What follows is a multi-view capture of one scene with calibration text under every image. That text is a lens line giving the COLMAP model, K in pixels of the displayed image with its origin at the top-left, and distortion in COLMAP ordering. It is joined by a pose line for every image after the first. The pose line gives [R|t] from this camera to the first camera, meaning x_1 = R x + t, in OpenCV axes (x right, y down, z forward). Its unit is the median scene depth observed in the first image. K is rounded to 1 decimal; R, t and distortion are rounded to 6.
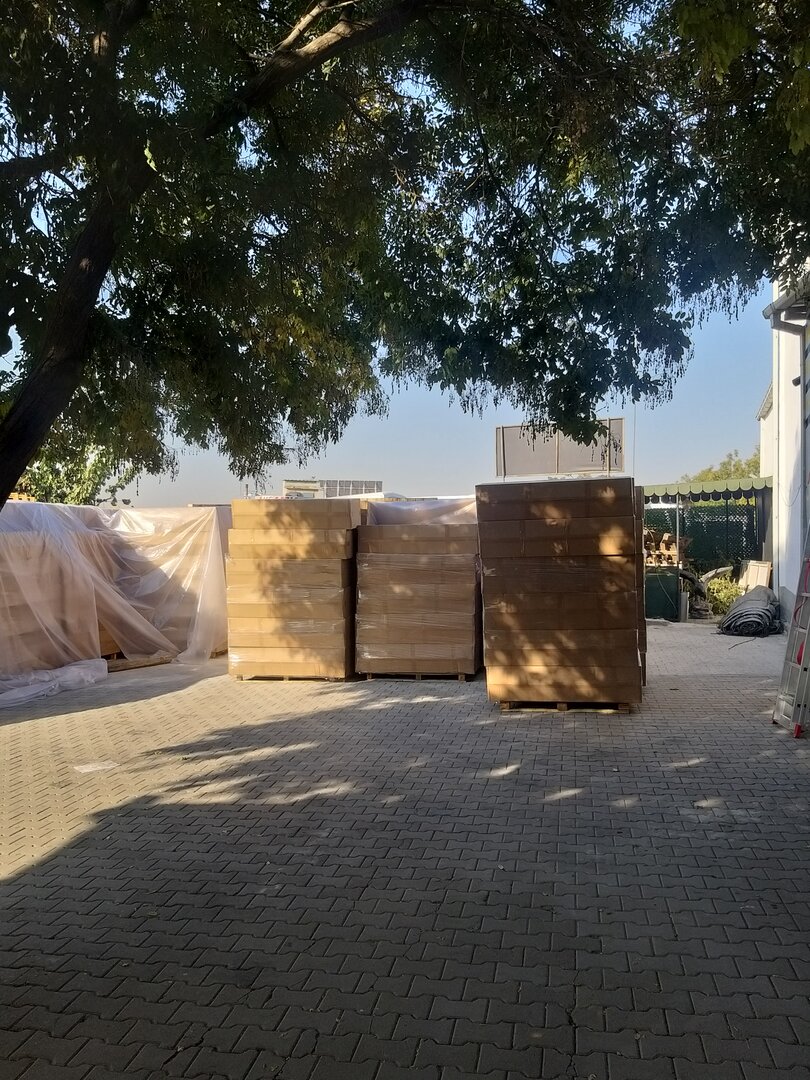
lens RADIAL K [[834.5, 0, 398.2], [0, 834.5, 536.0], [0, 0, 1]] dist [0.045707, -0.088352]
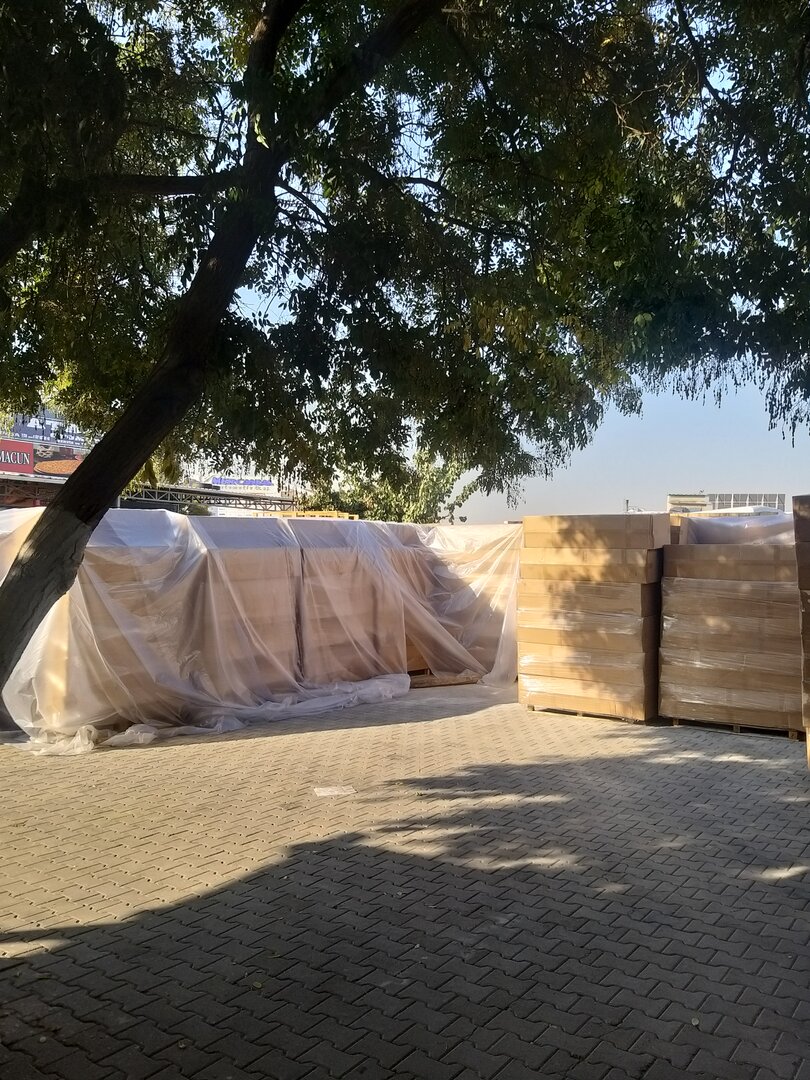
lens RADIAL K [[834.5, 0, 407.1], [0, 834.5, 533.2], [0, 0, 1]] dist [0.045707, -0.088352]
pose [[0.901583, 0.005000, -0.432577, 0.089466], [-0.015280, 0.999677, -0.020292, -0.003408], [0.432336, 0.024904, 0.901369, 0.101374]]
